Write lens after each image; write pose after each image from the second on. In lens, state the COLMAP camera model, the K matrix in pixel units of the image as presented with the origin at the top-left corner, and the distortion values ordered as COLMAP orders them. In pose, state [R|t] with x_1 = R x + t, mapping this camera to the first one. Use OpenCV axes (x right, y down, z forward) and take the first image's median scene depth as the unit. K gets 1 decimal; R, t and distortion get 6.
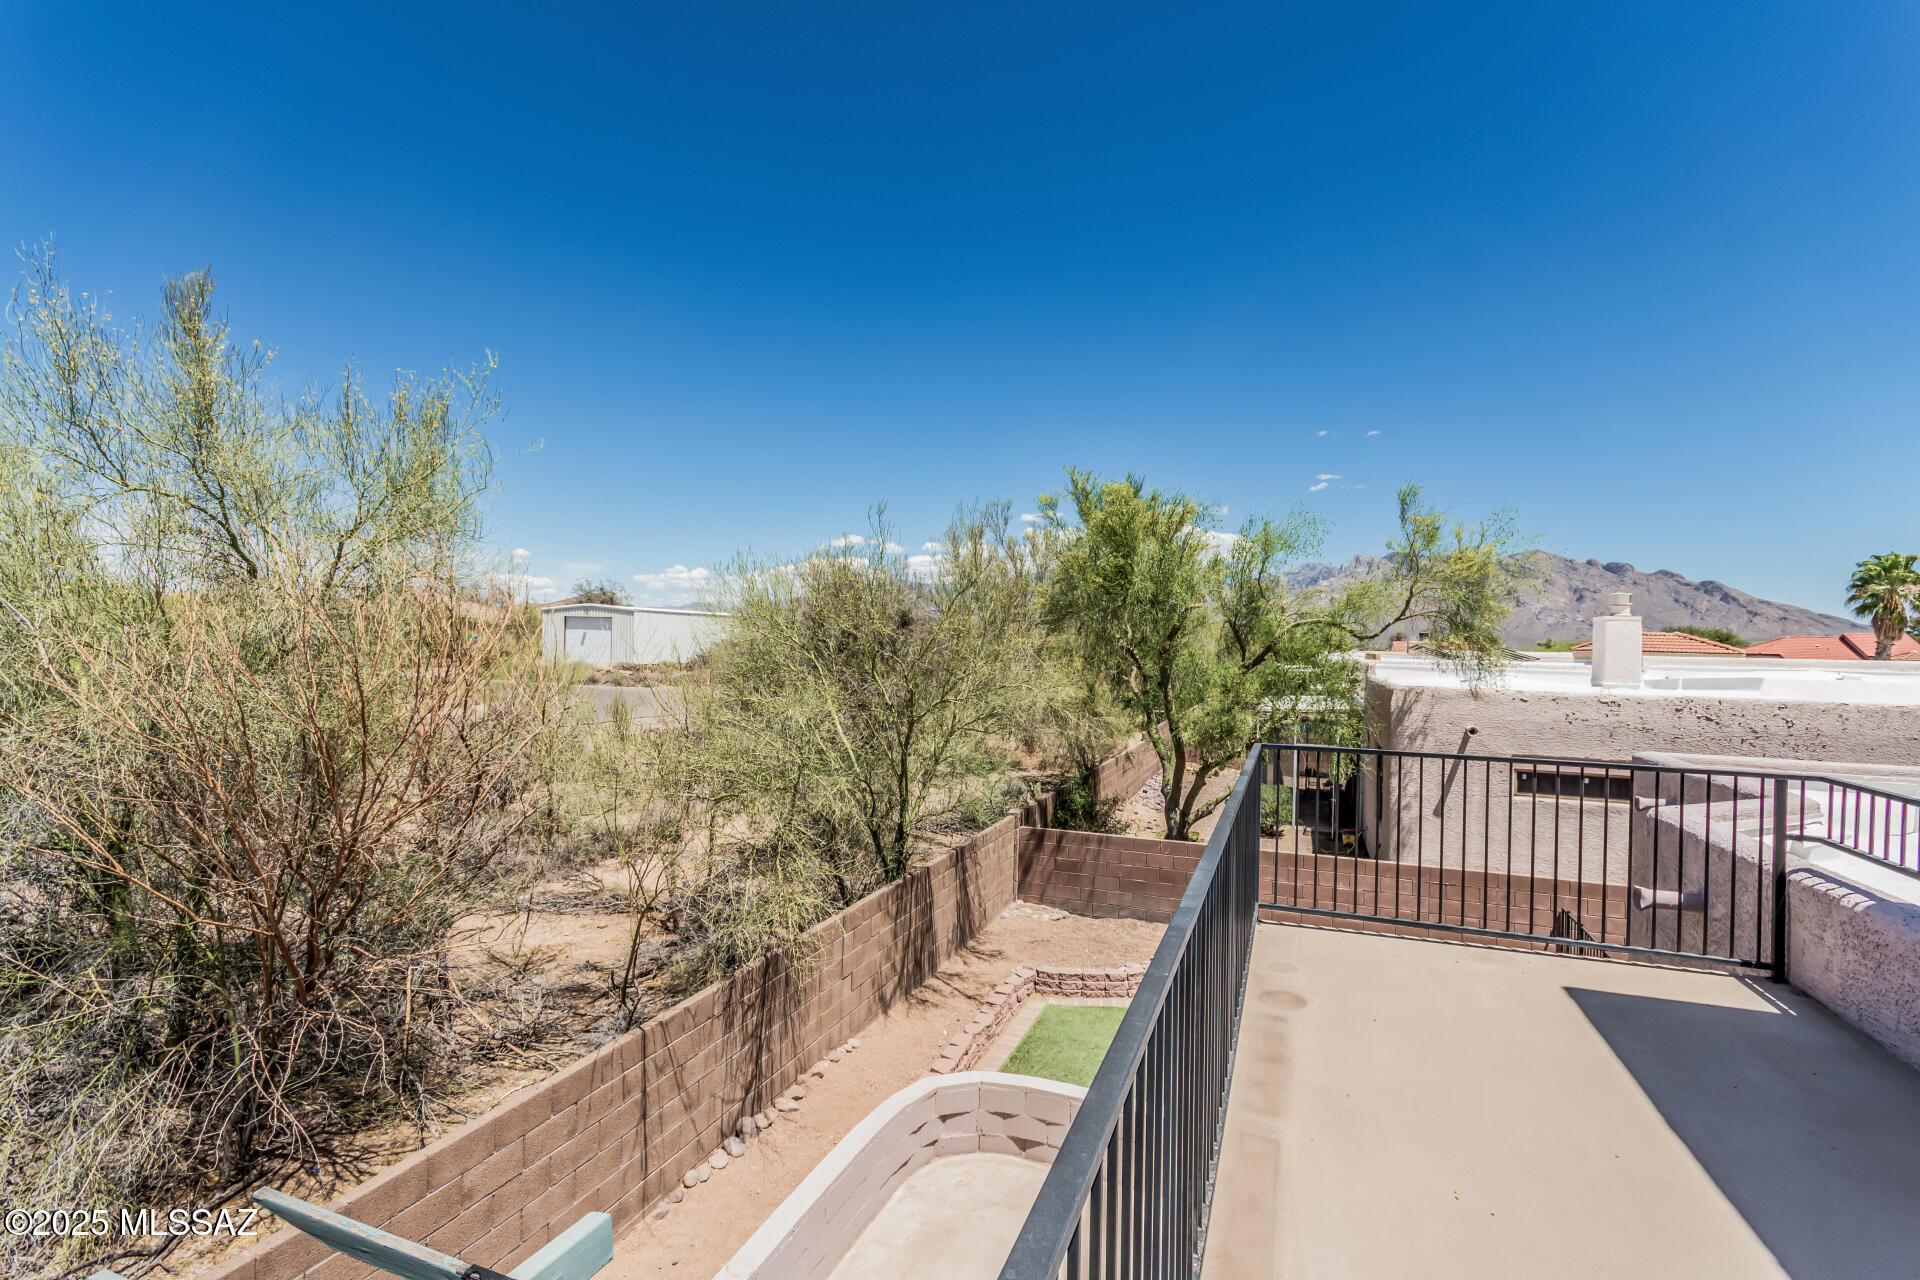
lens RADIAL K [[894.9, 0, 974.1], [0, 894.9, 632.8], [0, 0, 1]] dist [0.010460, 0.000199]
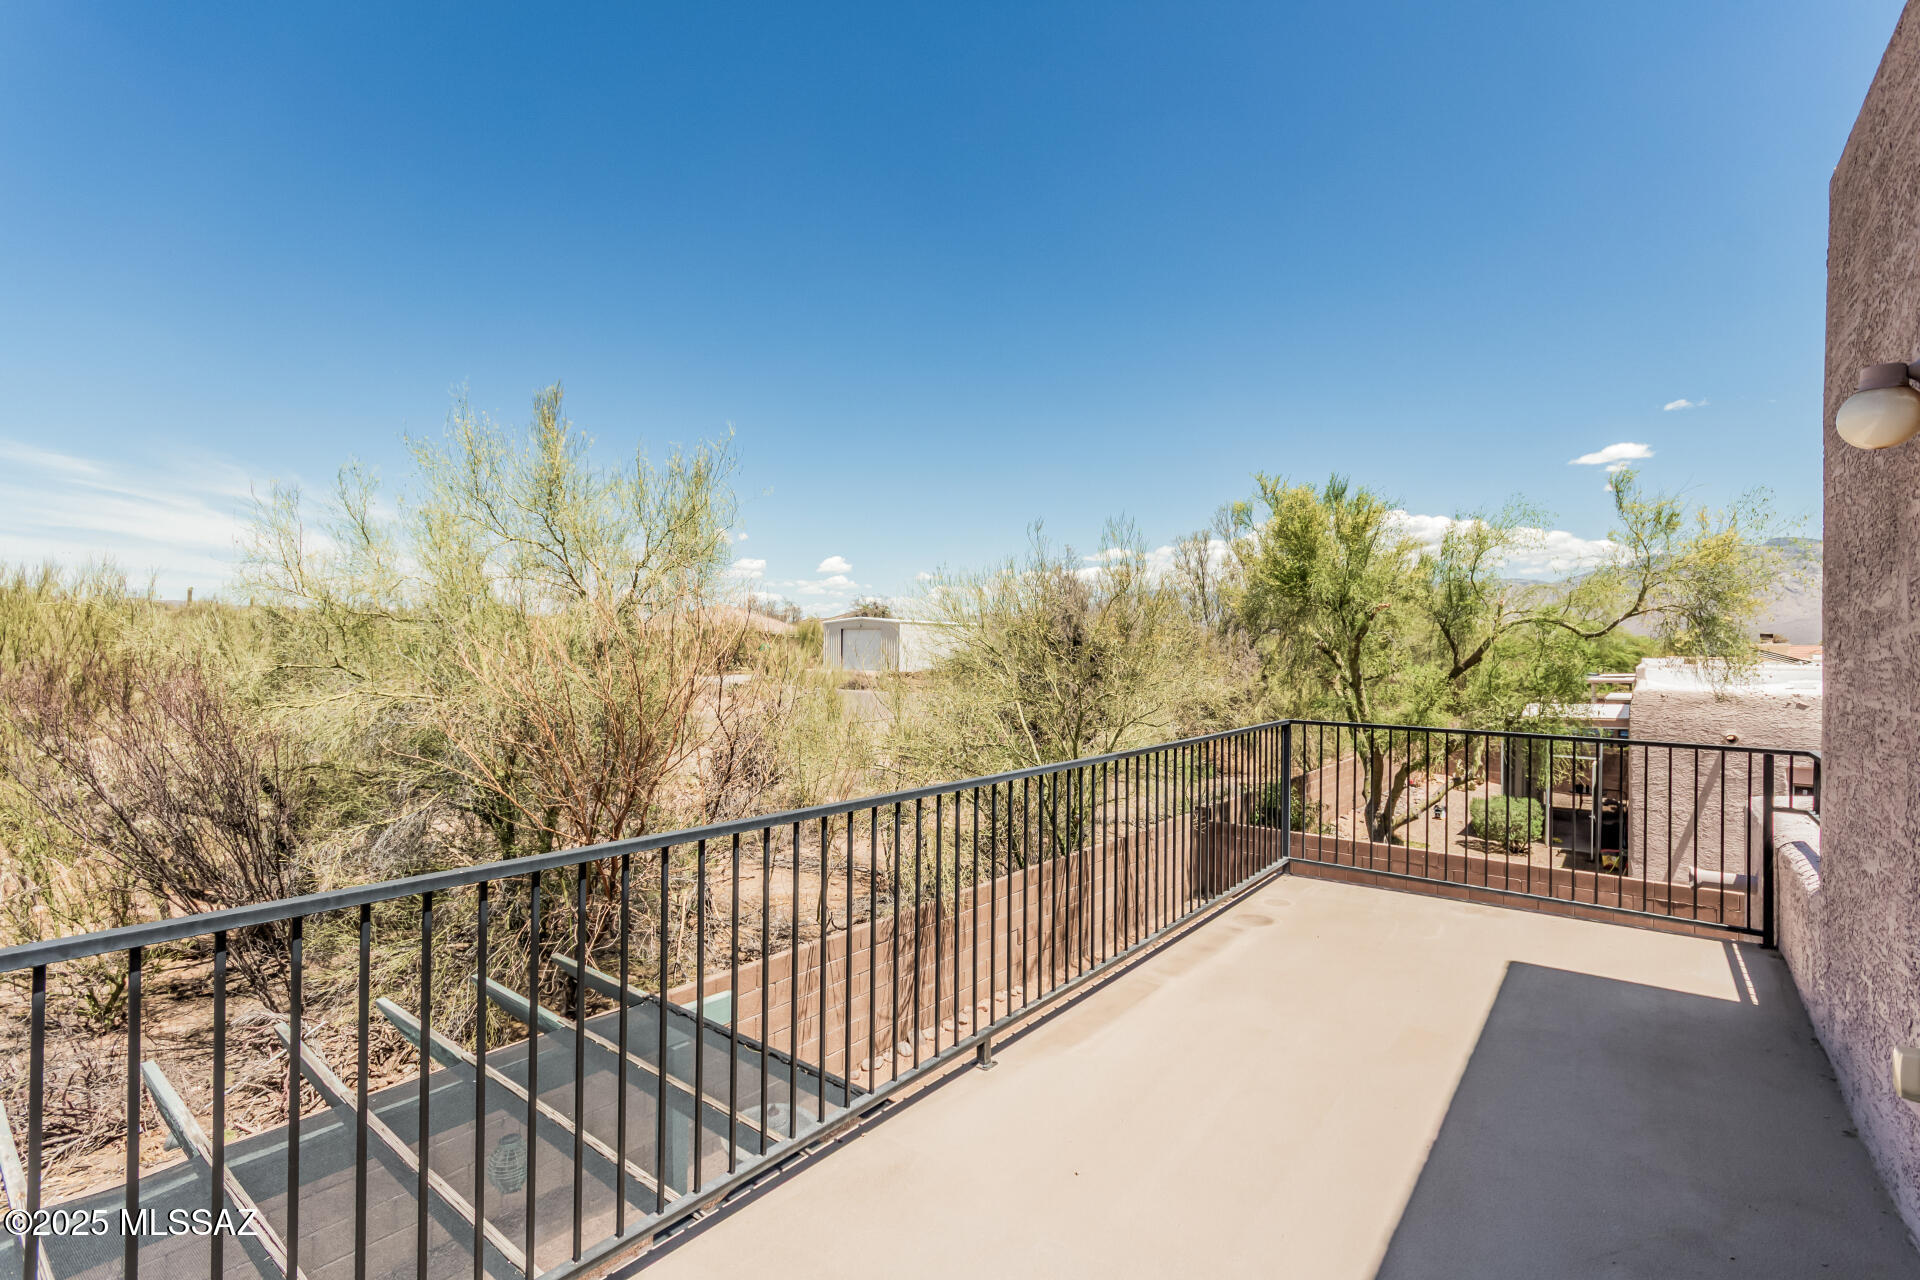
lens RADIAL K [[894.9, 0, 975.4], [0, 894.9, 645.8], [0, 0, 1]] dist [0.010460, 0.000199]
pose [[0.956228, -0.008344, -0.292503, 0.229171], [0.009297, 0.999955, 0.001869, 0.019016], [0.292474, -0.004506, 0.956263, -0.188652]]
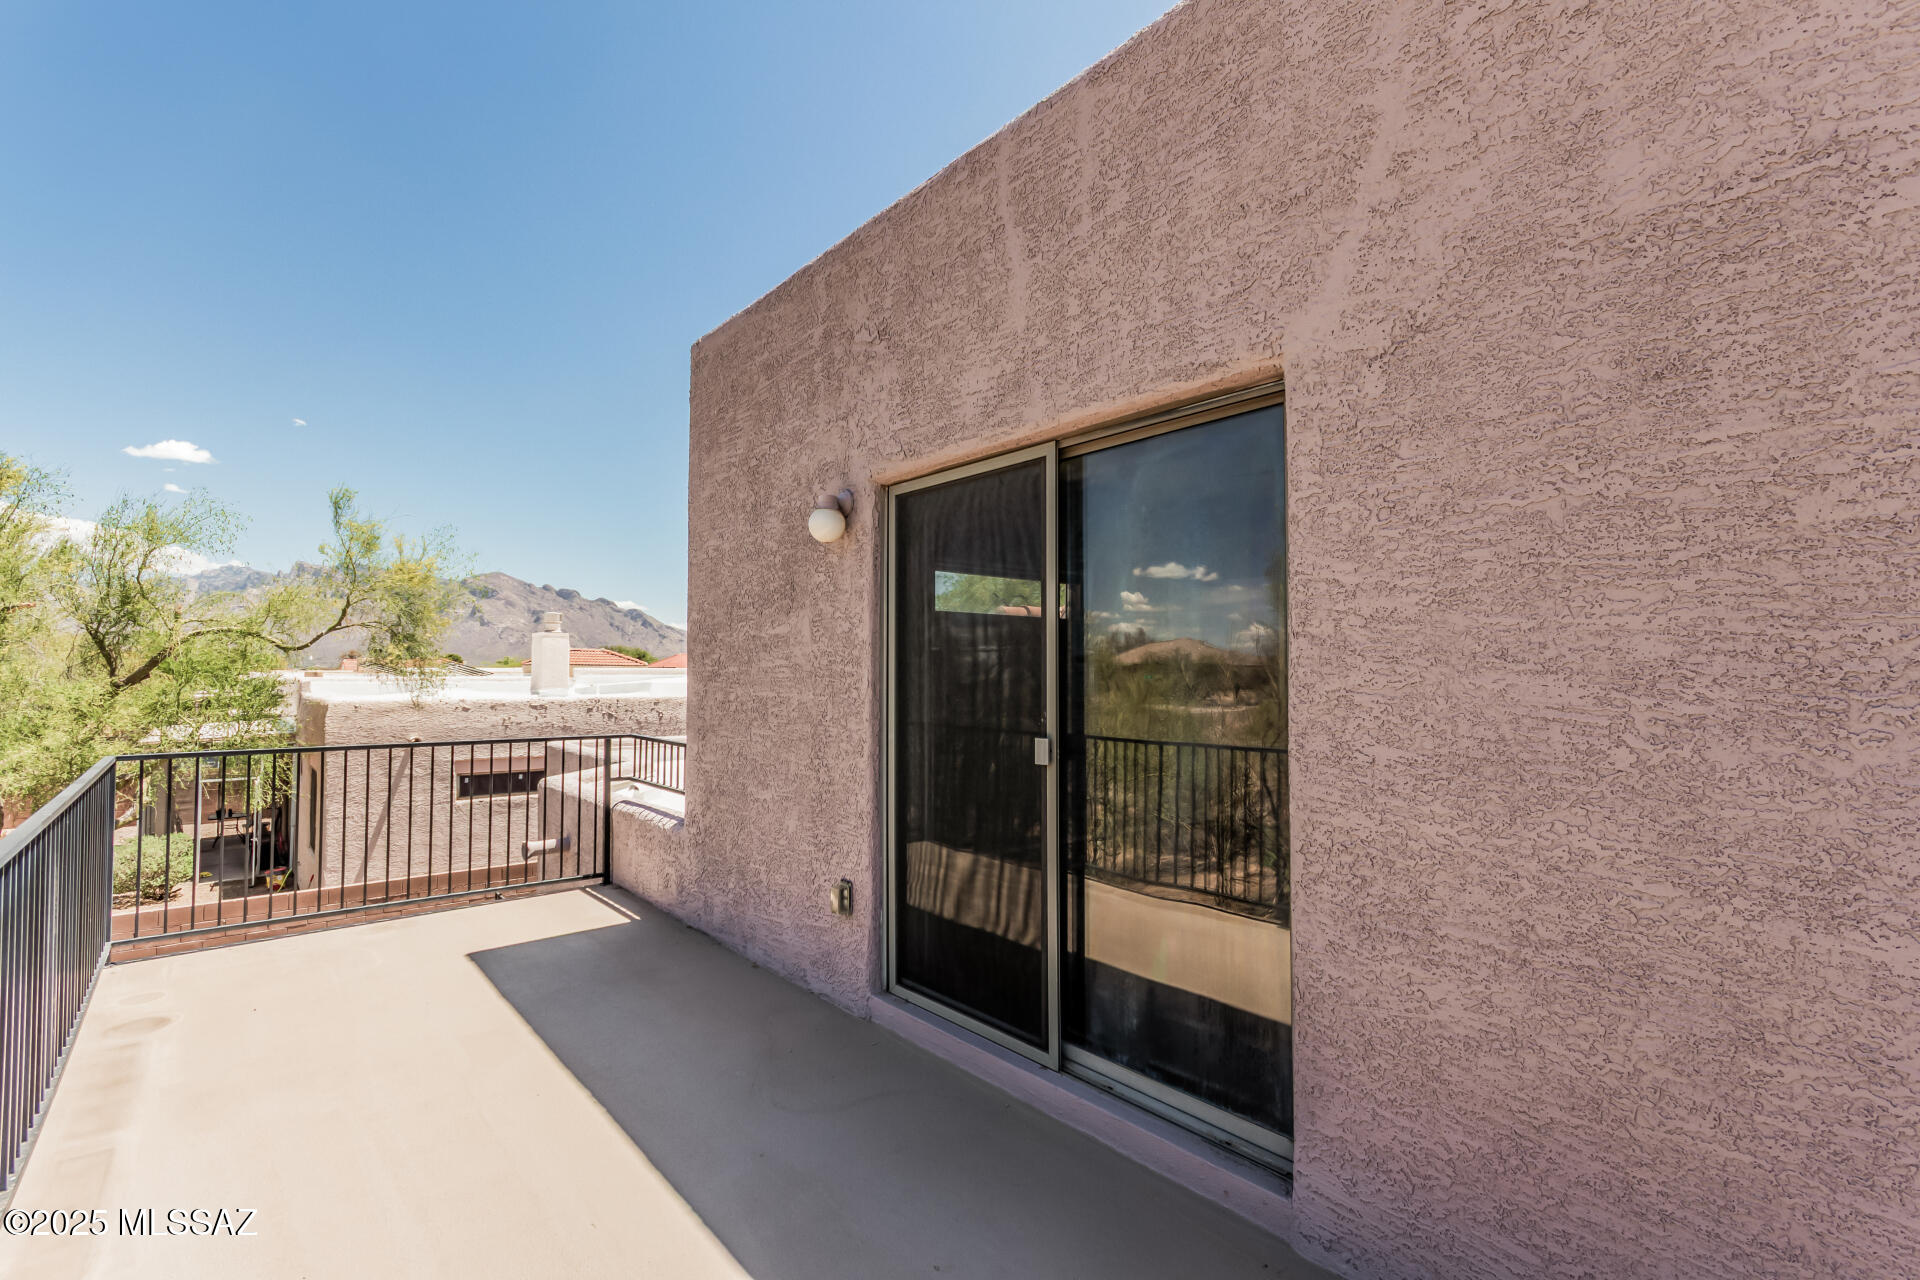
lens RADIAL K [[894.9, 0, 977.3], [0, 894.9, 648.0], [0, 0, 1]] dist [0.010460, 0.000199]
pose [[0.498607, 0.005368, 0.866812, -0.018816], [-0.001548, 0.999985, -0.005302, 0.019576], [-0.866827, 0.001302, 0.498608, -0.132382]]
